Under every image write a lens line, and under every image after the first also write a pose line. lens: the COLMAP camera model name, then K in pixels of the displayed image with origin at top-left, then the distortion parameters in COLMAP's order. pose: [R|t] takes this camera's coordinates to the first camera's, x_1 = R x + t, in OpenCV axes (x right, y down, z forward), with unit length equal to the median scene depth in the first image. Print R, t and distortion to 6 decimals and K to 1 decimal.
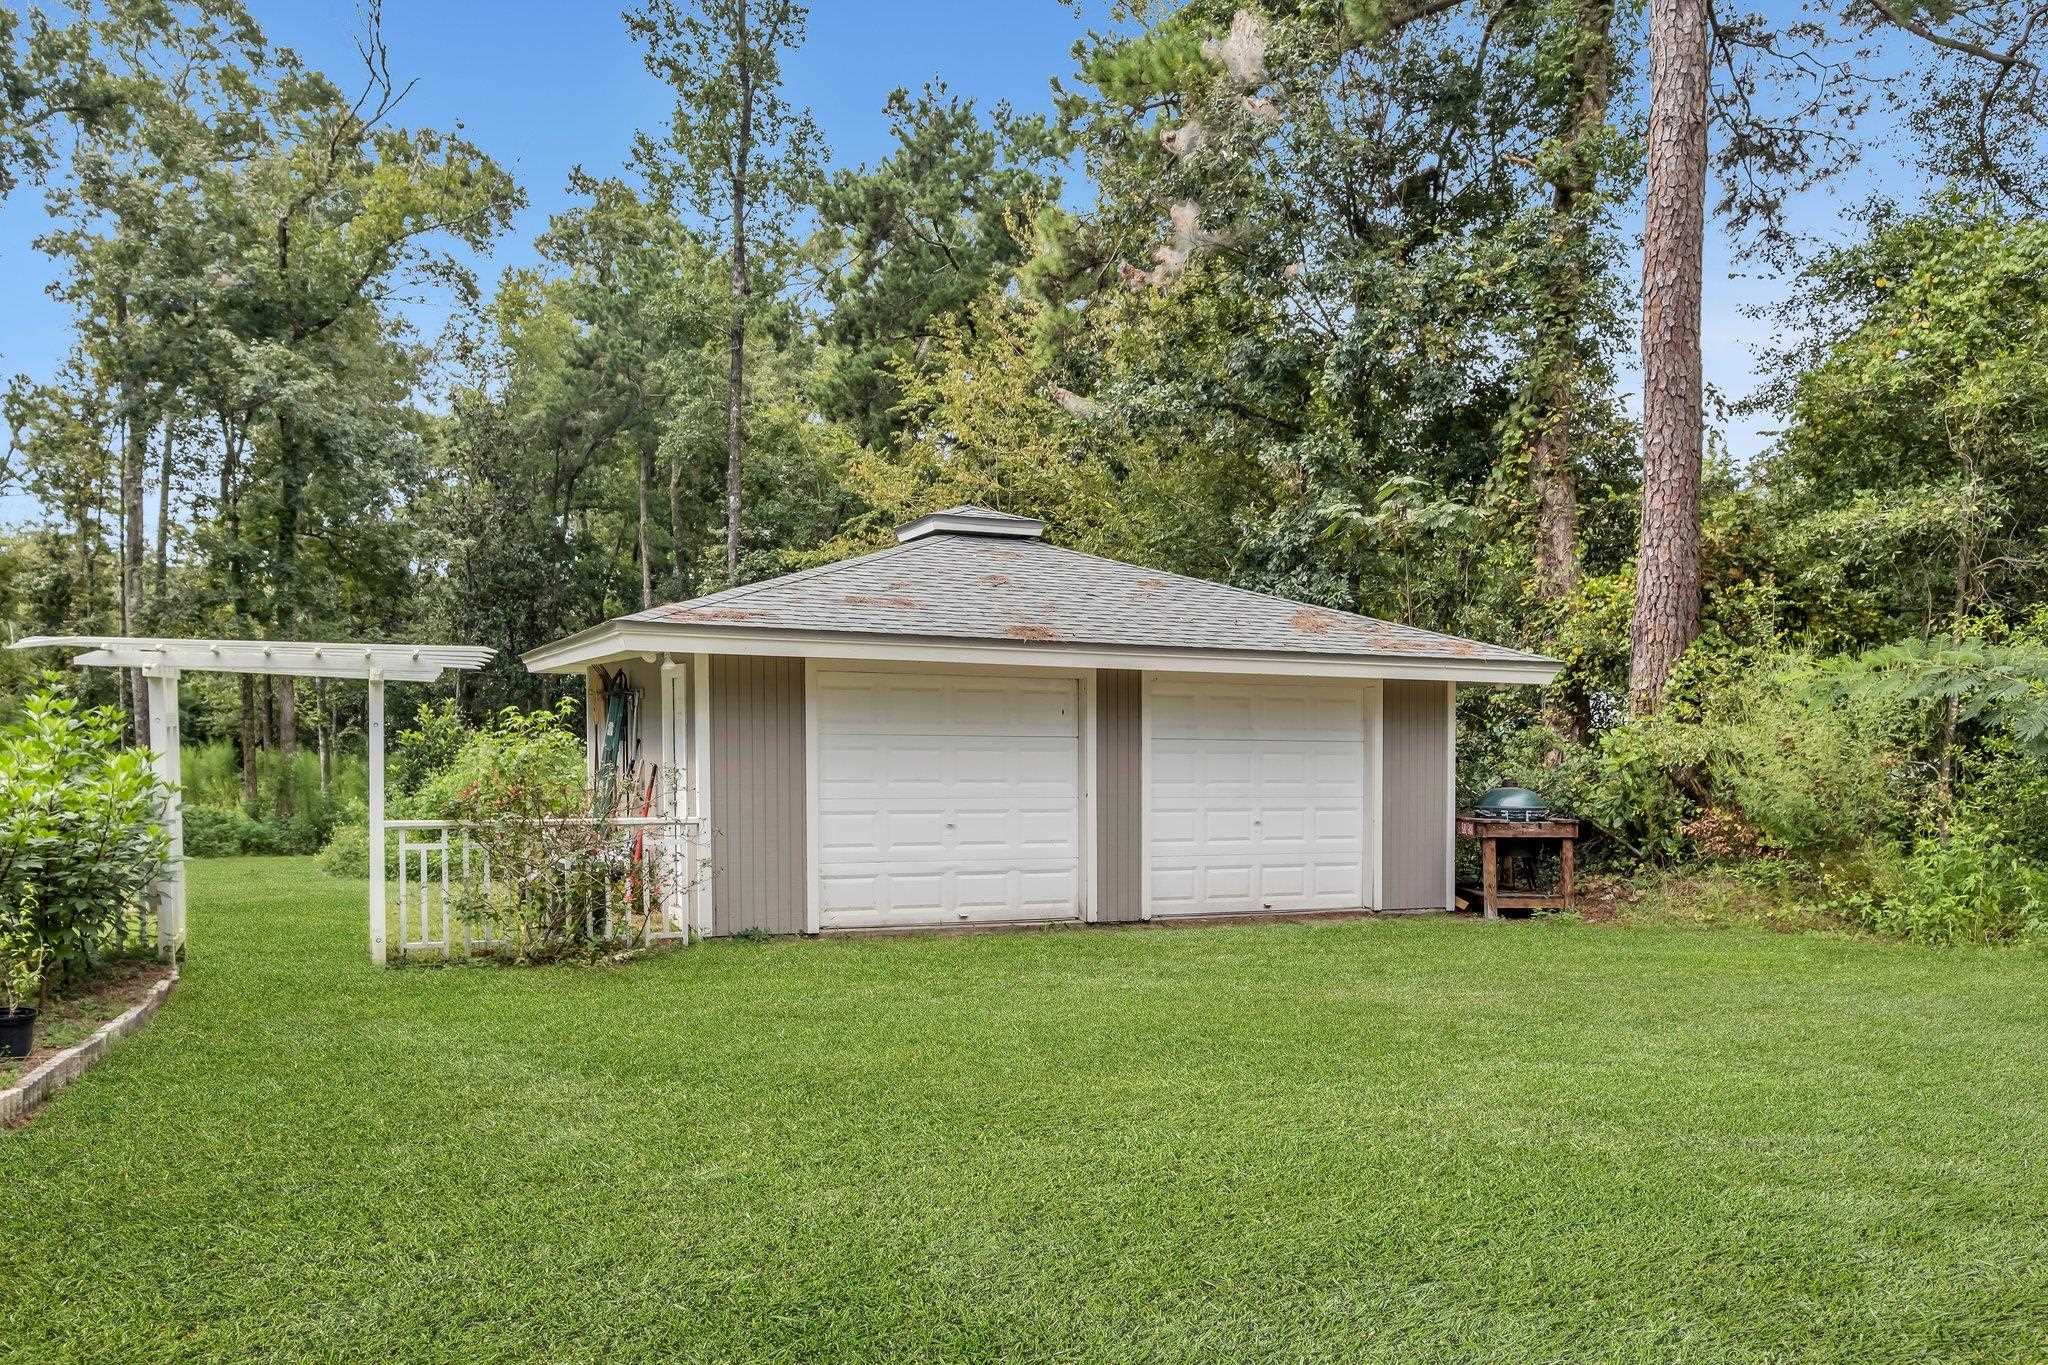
lens RADIAL K [[904.5, 0, 1024.0], [0, 904.5, 682.5], [0, 0, 1]] dist [-0.002388, -0.000210]
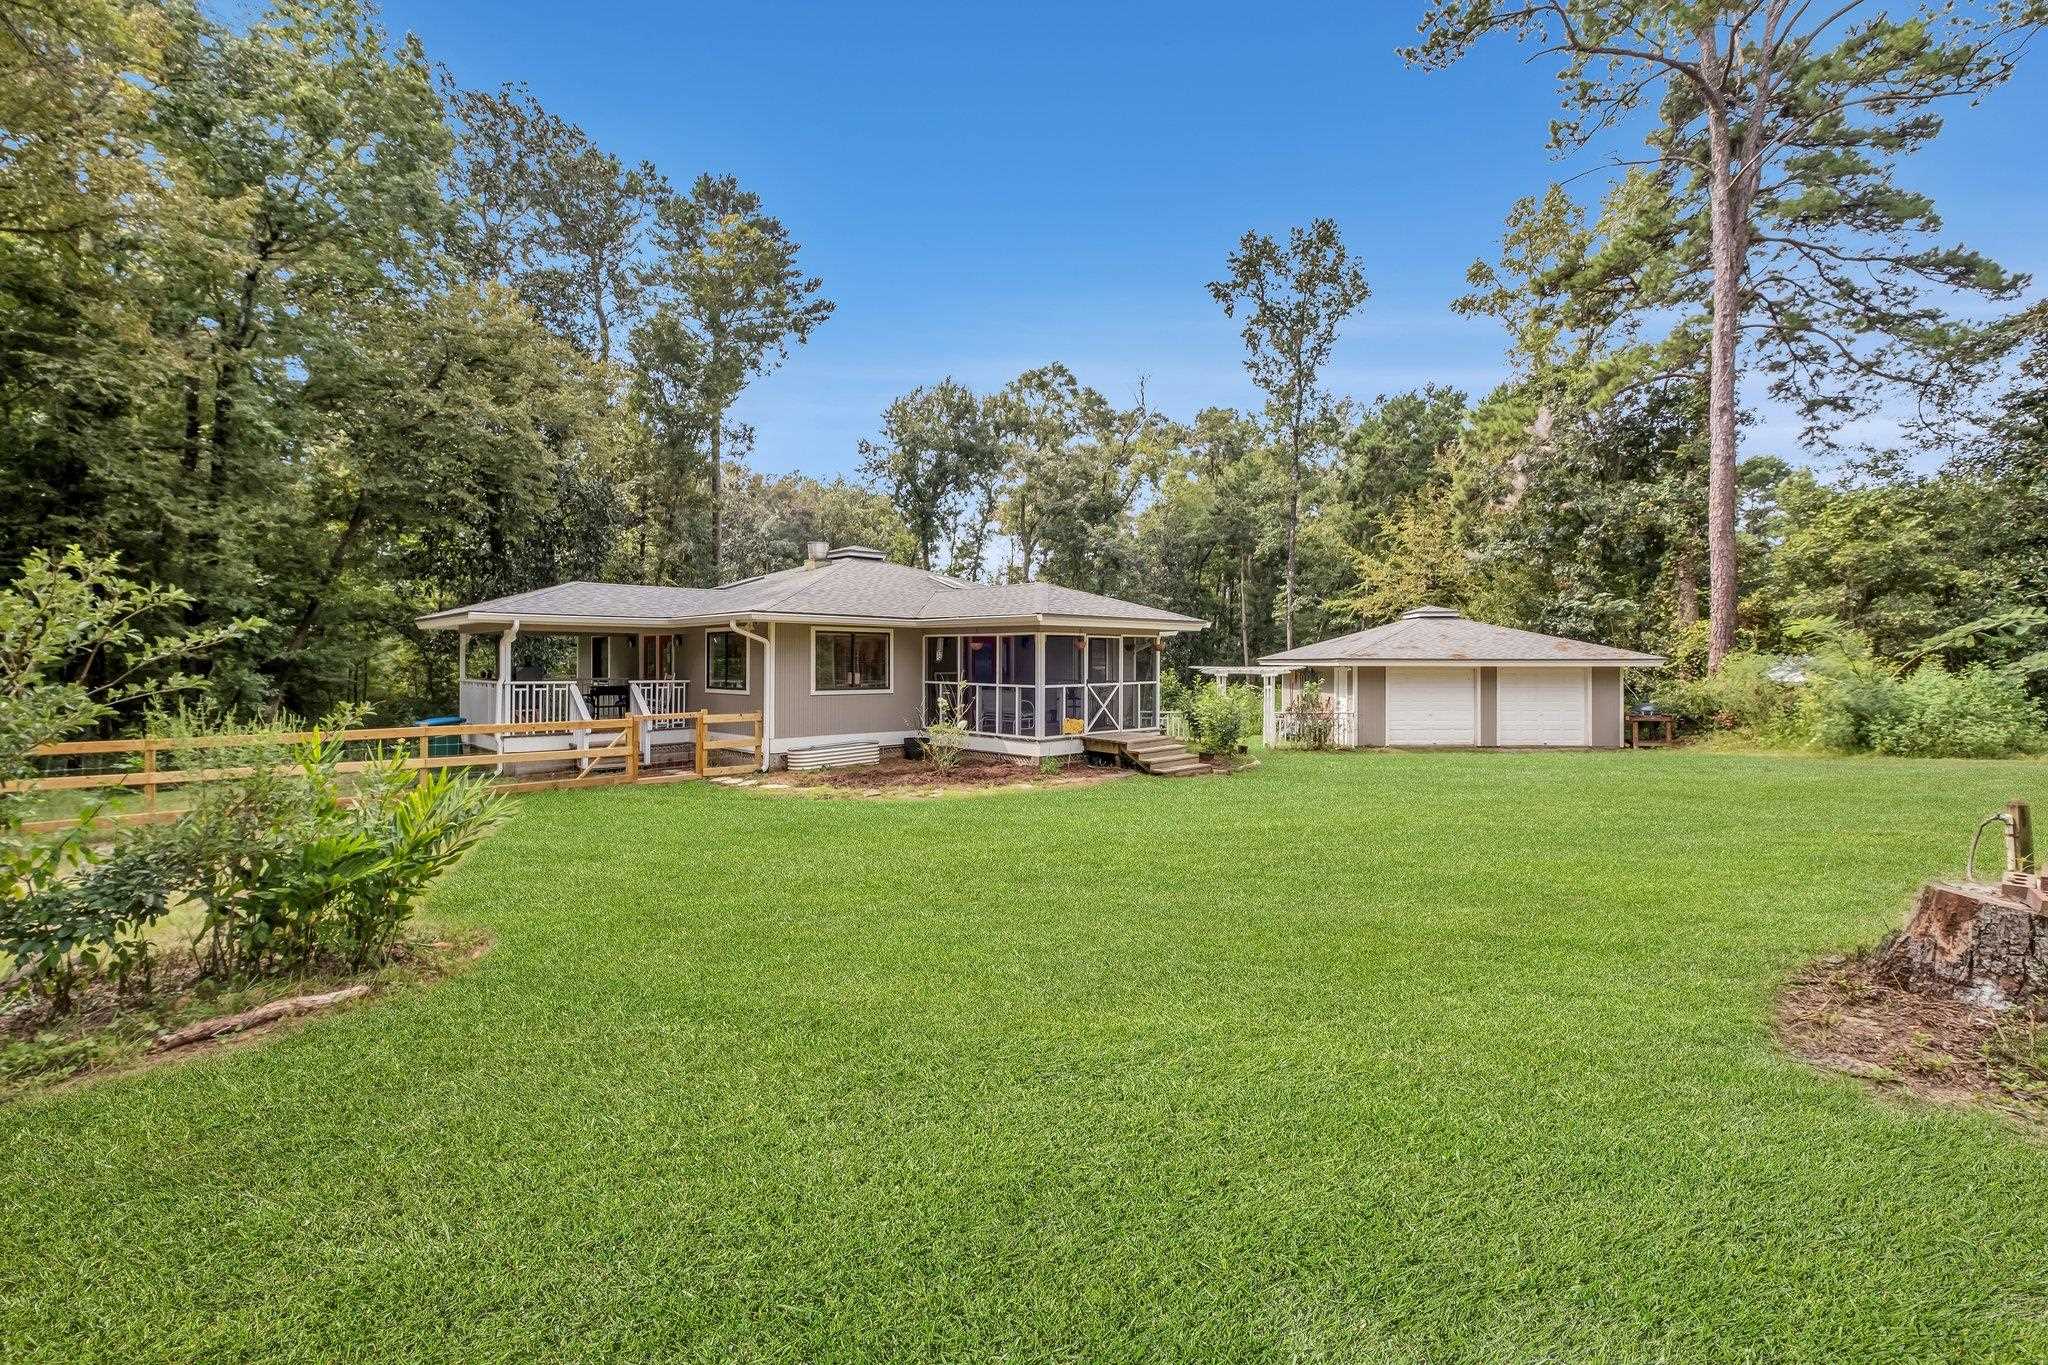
lens RADIAL K [[875.0, 0, 1024.0], [0, 875.0, 682.5], [0, 0, 1]] dist [-0.025891, -0.000417]
pose [[0.918836, -0.005058, -0.394607, -0.137991], [0.030327, 0.997866, 0.057825, -0.129420], [0.393473, -0.065099, 0.917029, -1.755792]]
